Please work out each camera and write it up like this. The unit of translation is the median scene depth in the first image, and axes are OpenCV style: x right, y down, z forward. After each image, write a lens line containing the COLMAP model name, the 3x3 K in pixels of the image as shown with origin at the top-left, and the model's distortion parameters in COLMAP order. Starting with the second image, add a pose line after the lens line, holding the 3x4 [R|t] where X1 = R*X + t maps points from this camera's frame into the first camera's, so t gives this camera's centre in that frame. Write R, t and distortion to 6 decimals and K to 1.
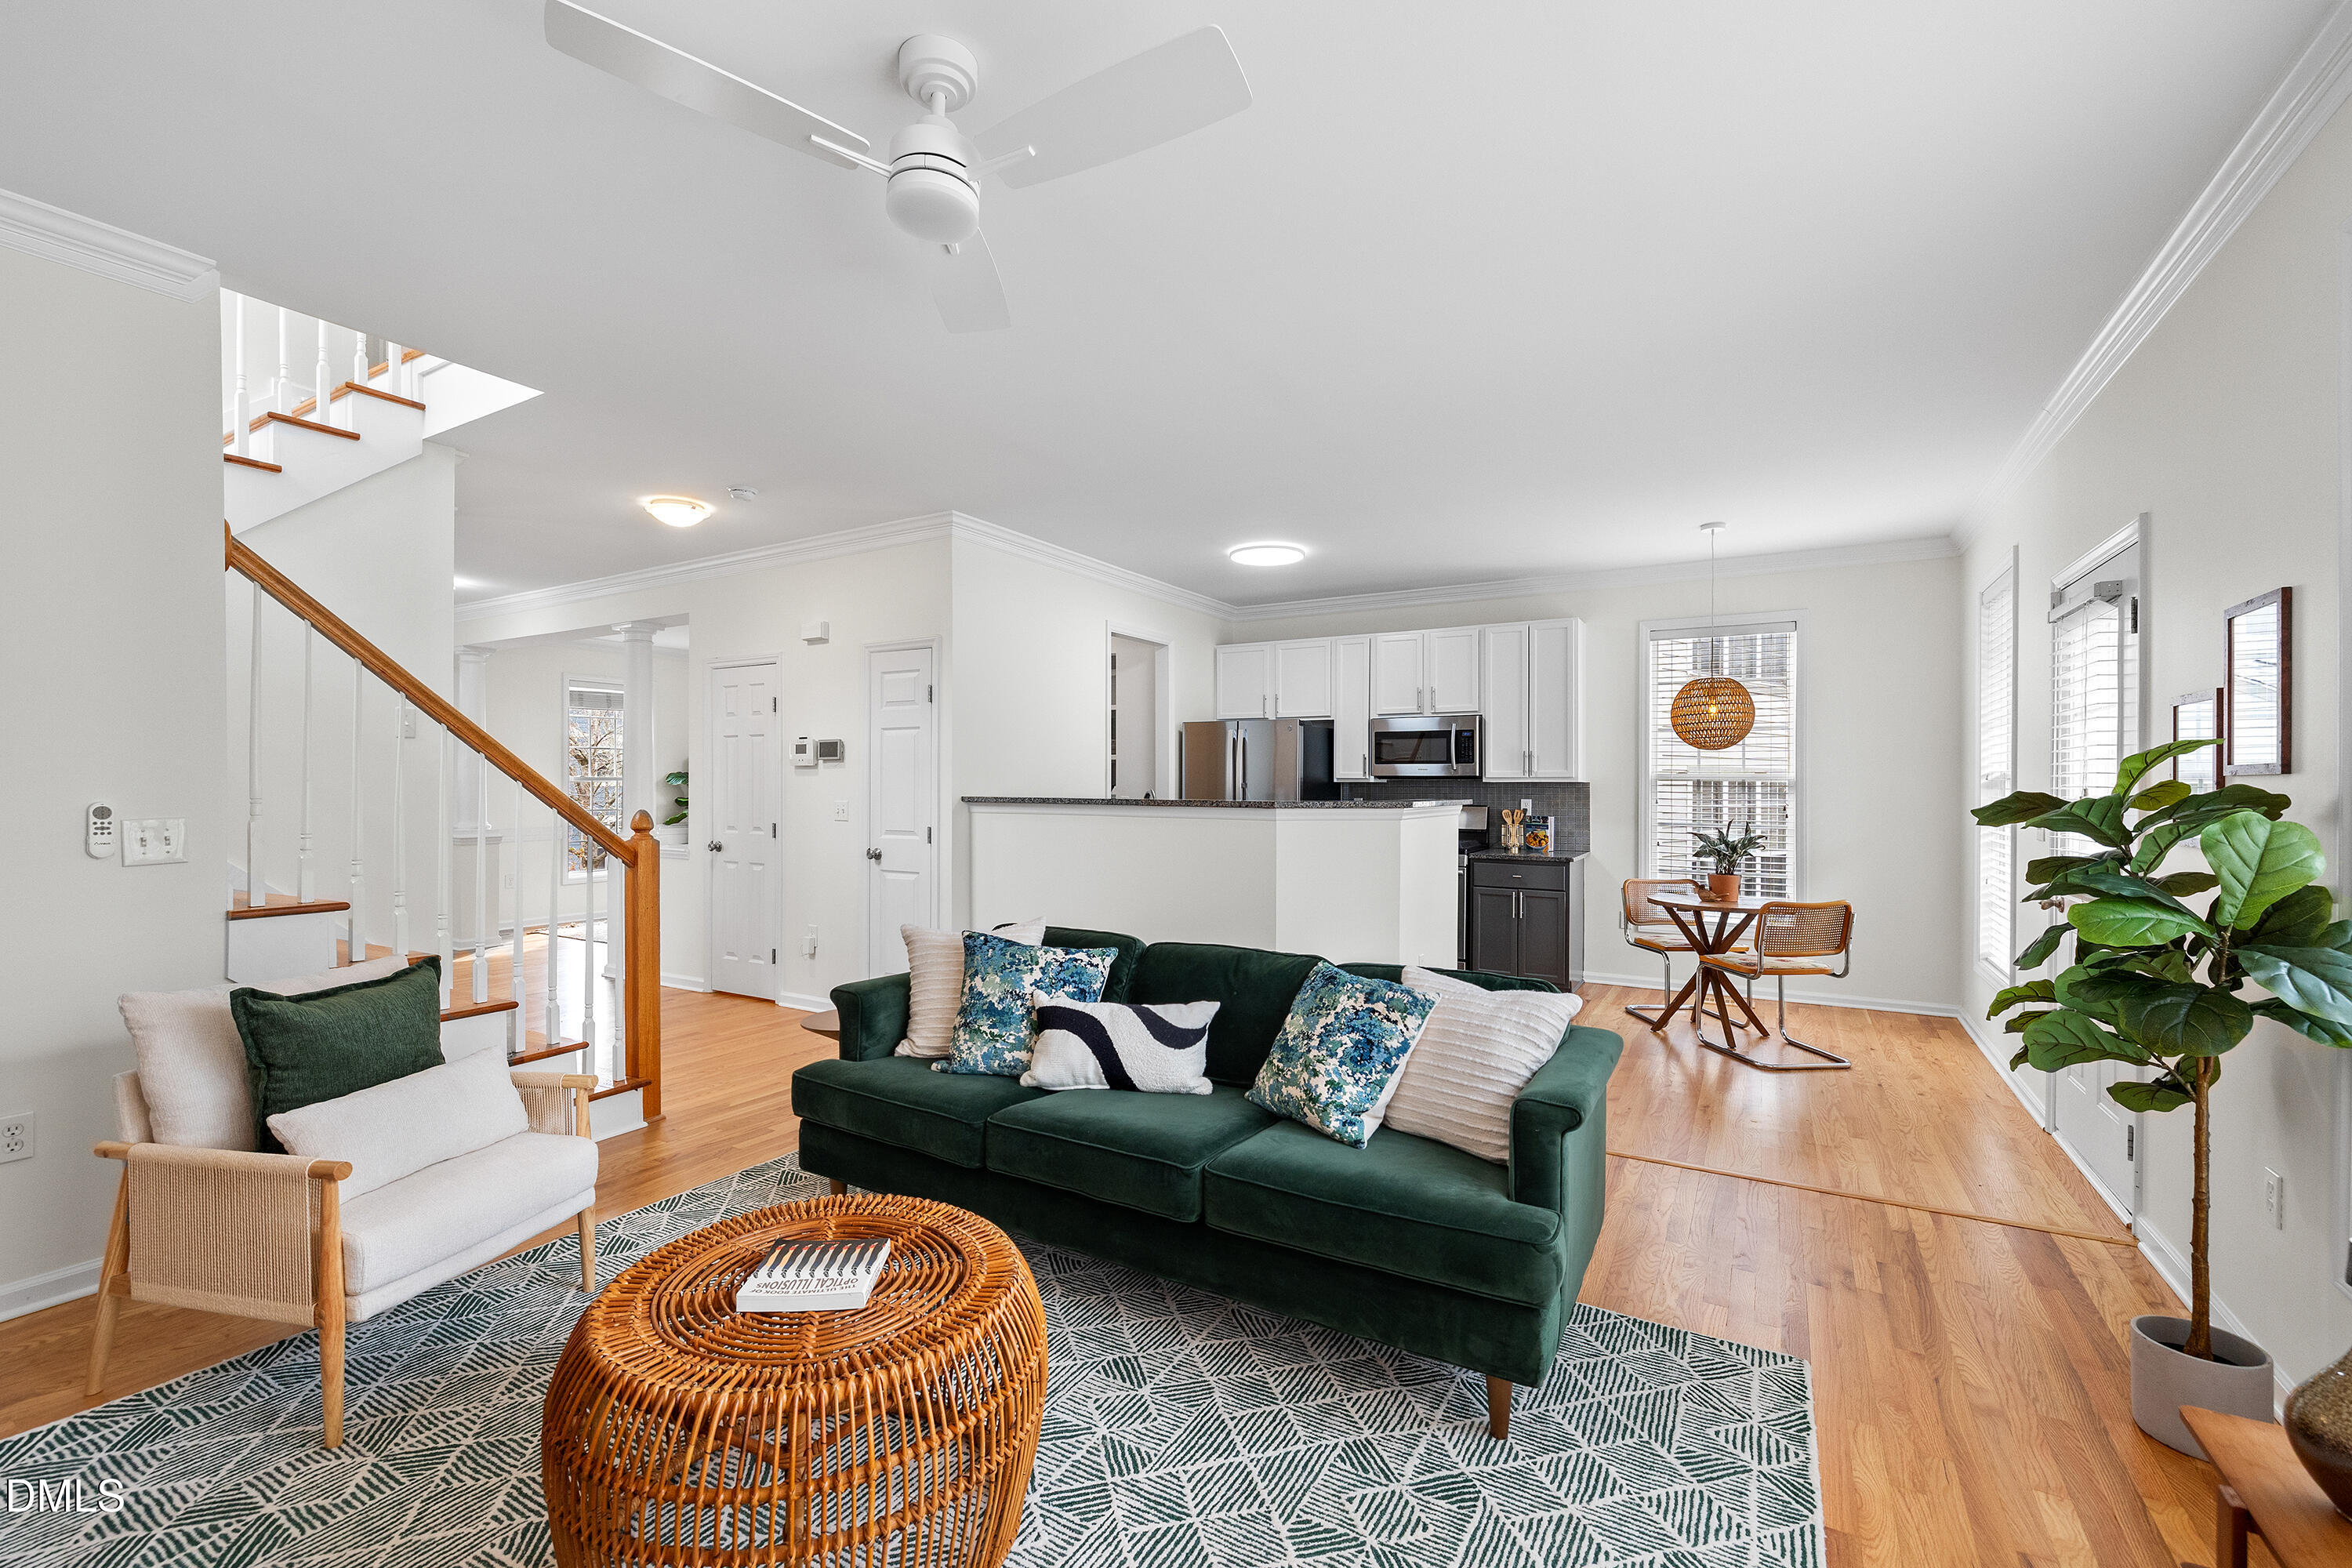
lens RADIAL K [[994.3, 0, 1160.6], [0, 994.3, 776.8], [0, 0, 1]] dist [0.000933, 0.000286]
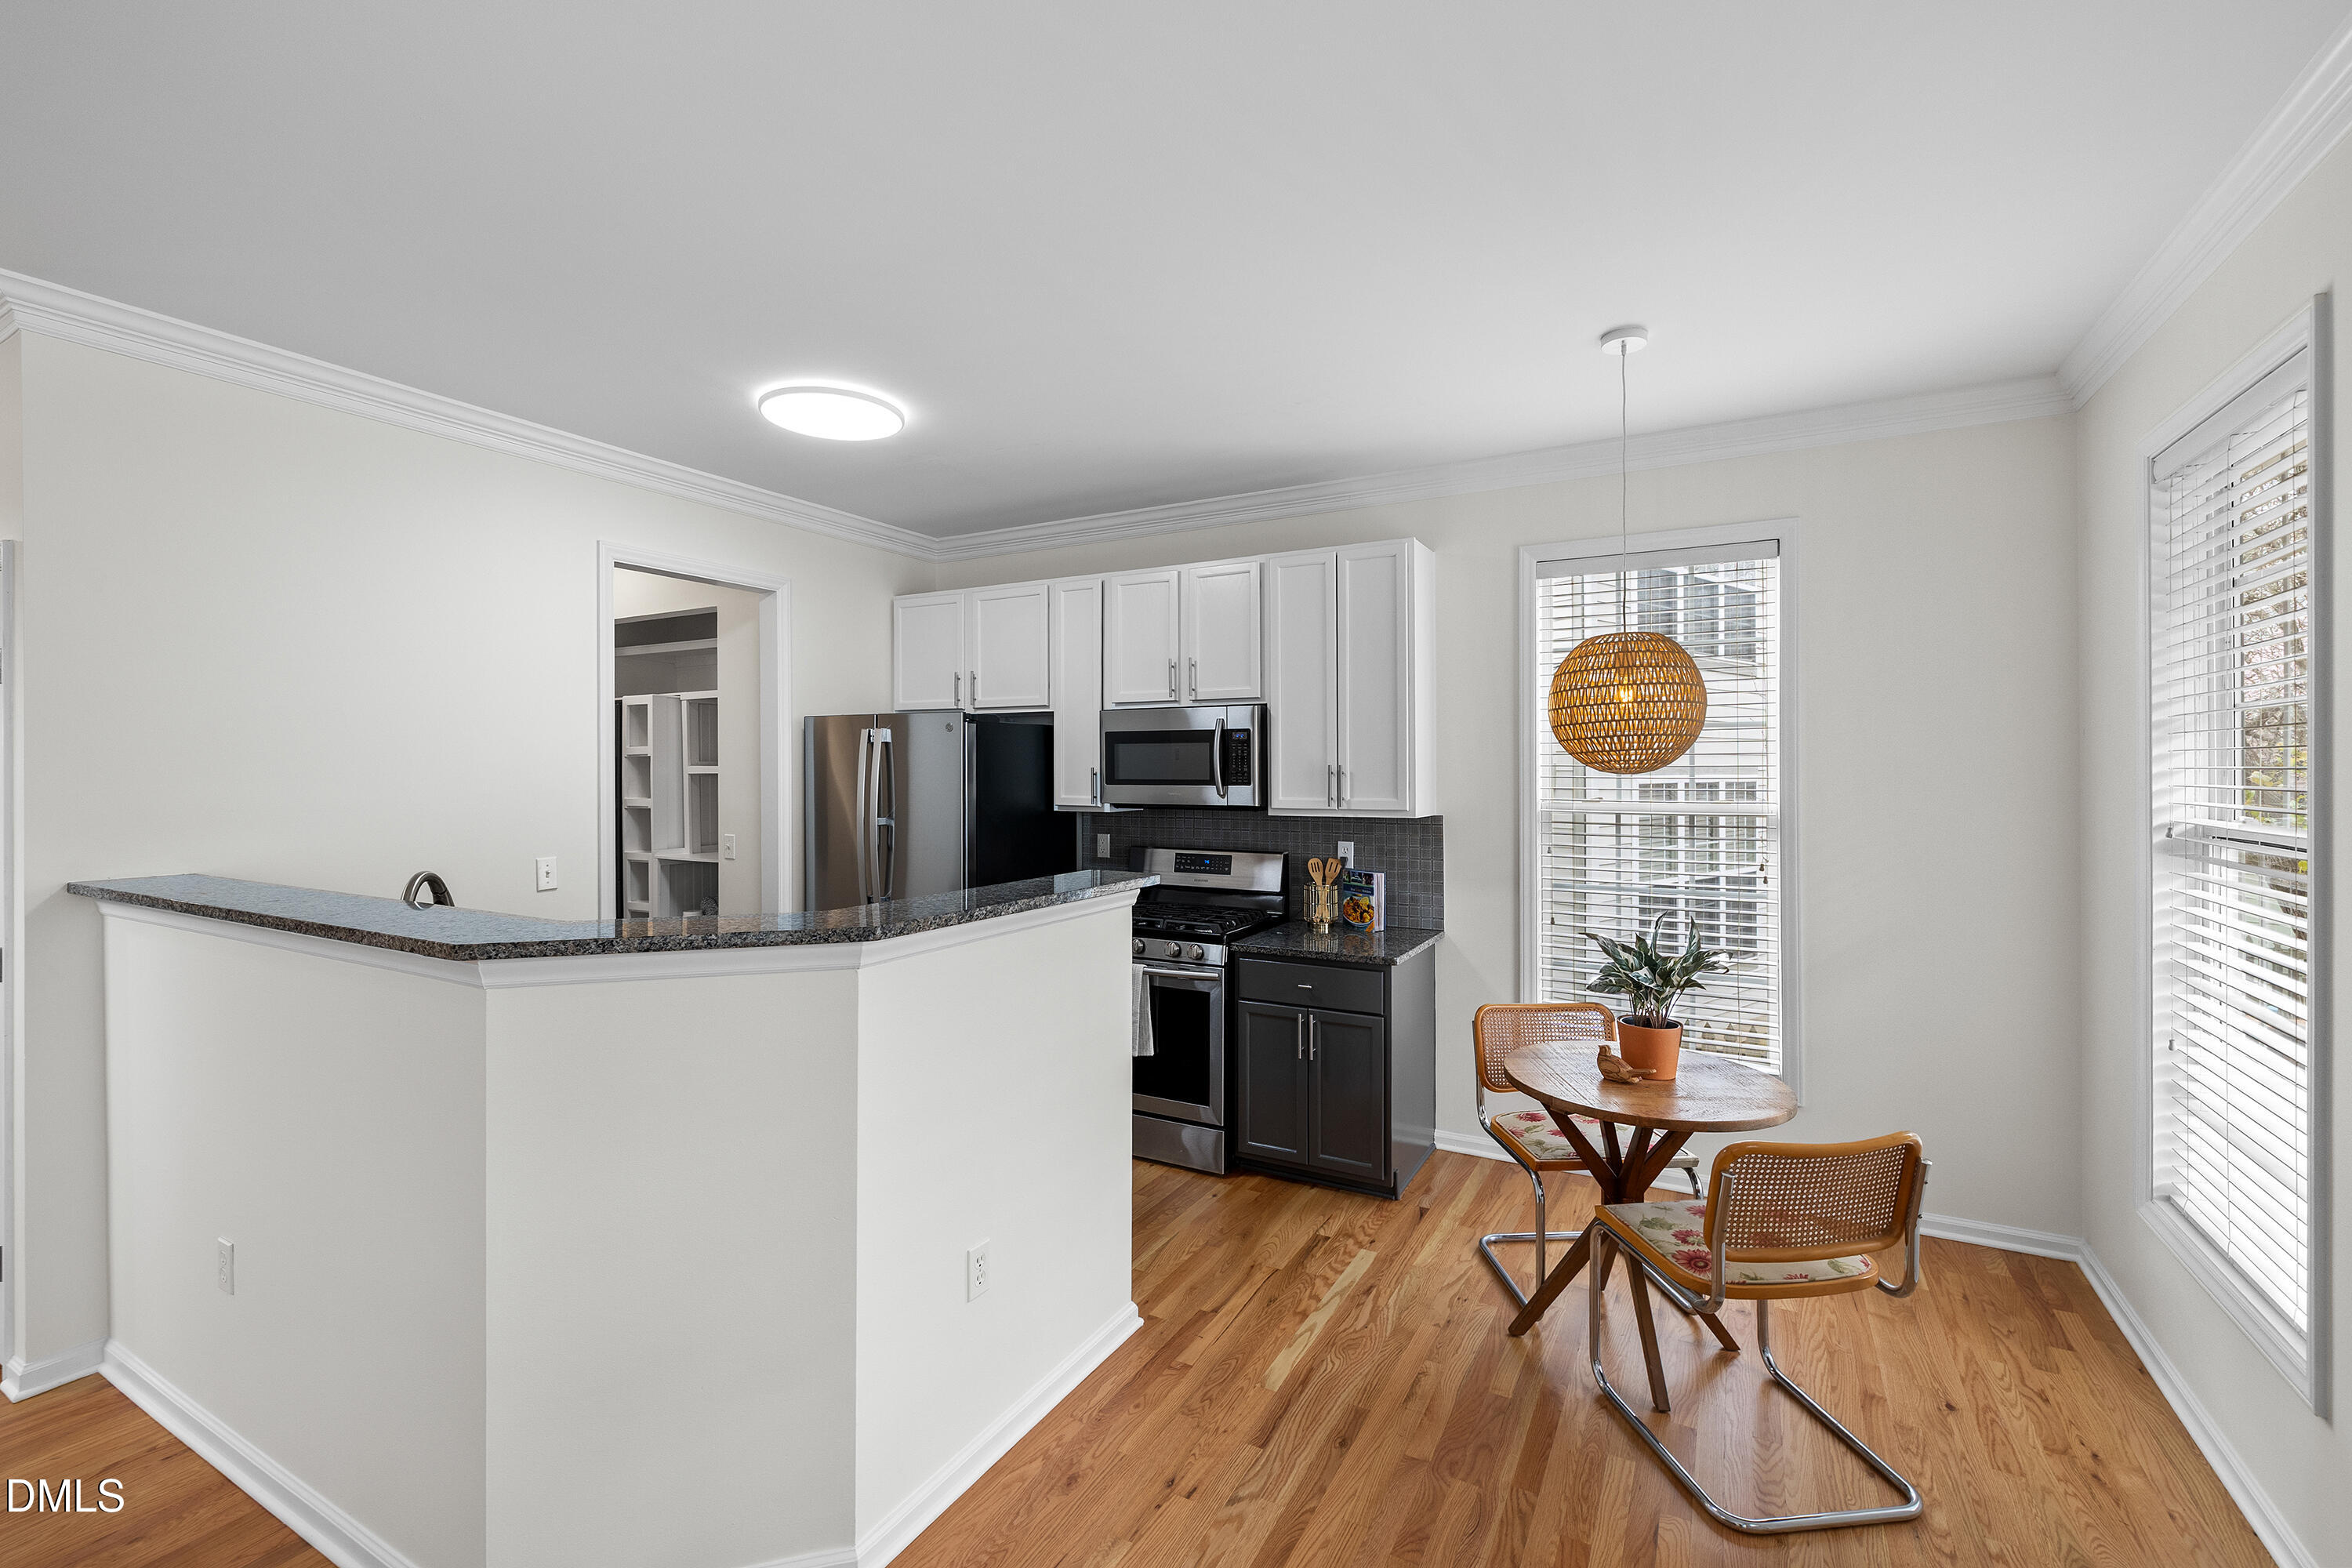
lens RADIAL K [[1001.3, 0, 1175.1], [0, 1001.3, 760.2], [0, 0, 1]] dist [0.001755, -0.000074]
pose [[0.999213, -0.006124, 0.039196, 0.252677], [0.006068, 0.999980, 0.001536, -0.030747], [-0.039205, -0.001297, 0.999230, 0.412162]]
